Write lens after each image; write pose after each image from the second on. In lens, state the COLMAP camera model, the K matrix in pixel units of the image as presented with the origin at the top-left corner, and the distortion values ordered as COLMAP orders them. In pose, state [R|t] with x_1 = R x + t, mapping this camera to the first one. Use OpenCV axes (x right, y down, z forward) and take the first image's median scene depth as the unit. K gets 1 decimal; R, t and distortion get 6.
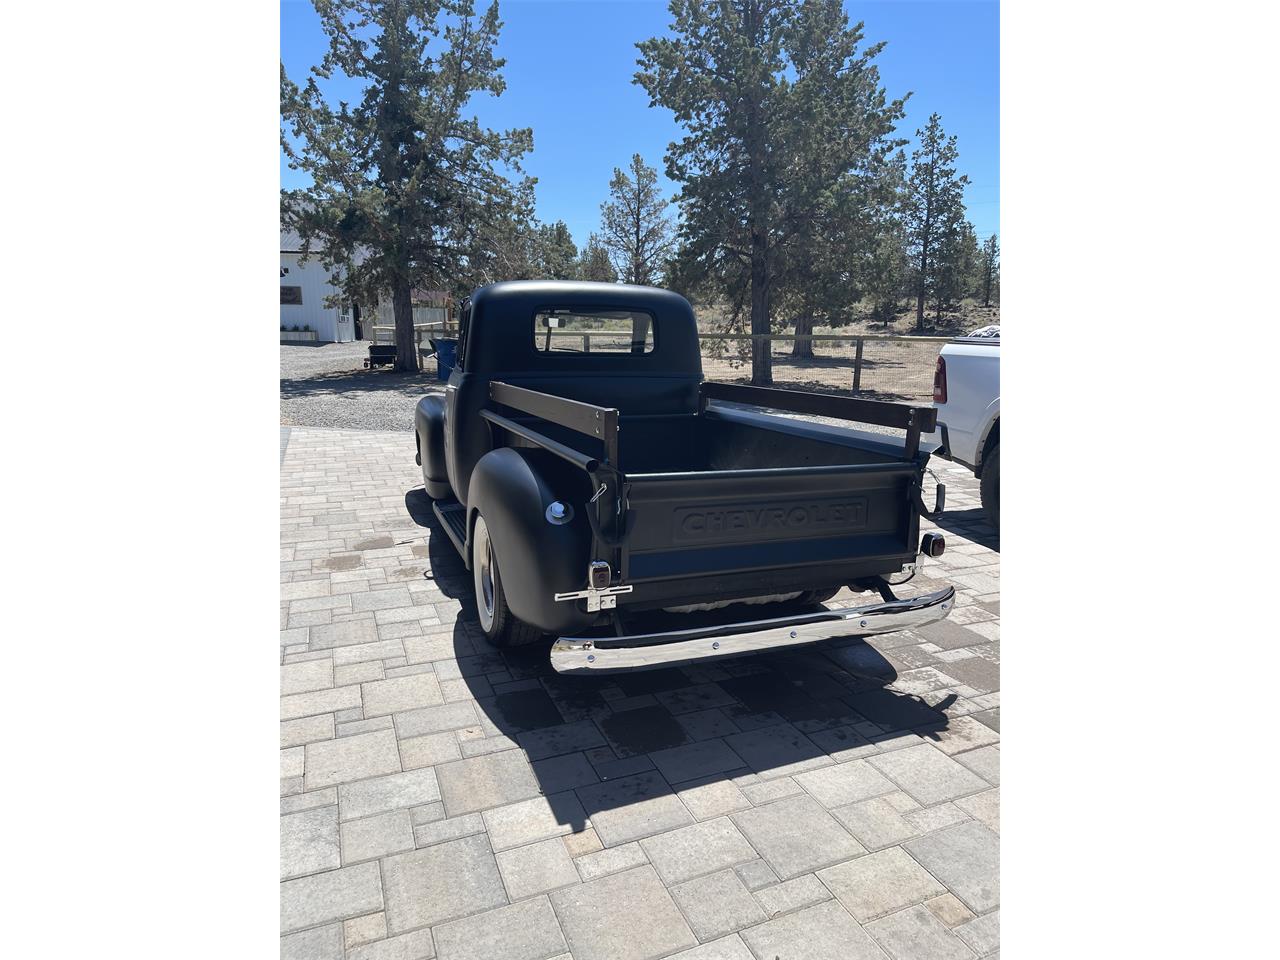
lens RADIAL K [[738.3, 0, 638.6], [0, 738.3, 471.7], [0, 0, 1]] dist [-0.002759, -0.006080]
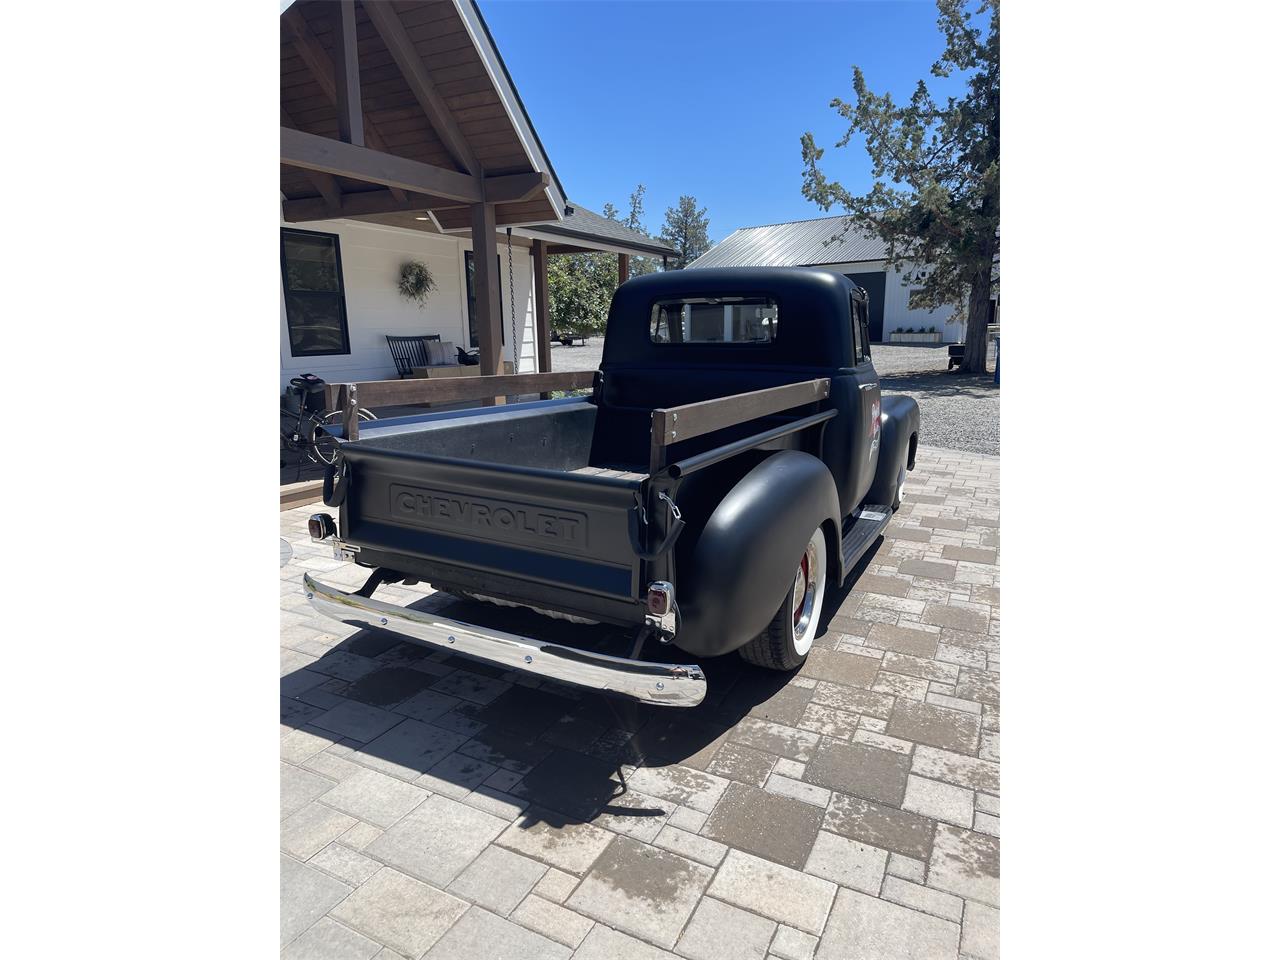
lens RADIAL K [[738.3, 0, 634.4], [0, 738.3, 473.9], [0, 0, 1]] dist [-0.002759, -0.006080]
pose [[0.650676, 0.133923, -0.747453, 0.968617], [-0.134371, 0.989098, 0.060247, -0.067193], [0.747372, 0.061235, 0.661578, 0.519209]]
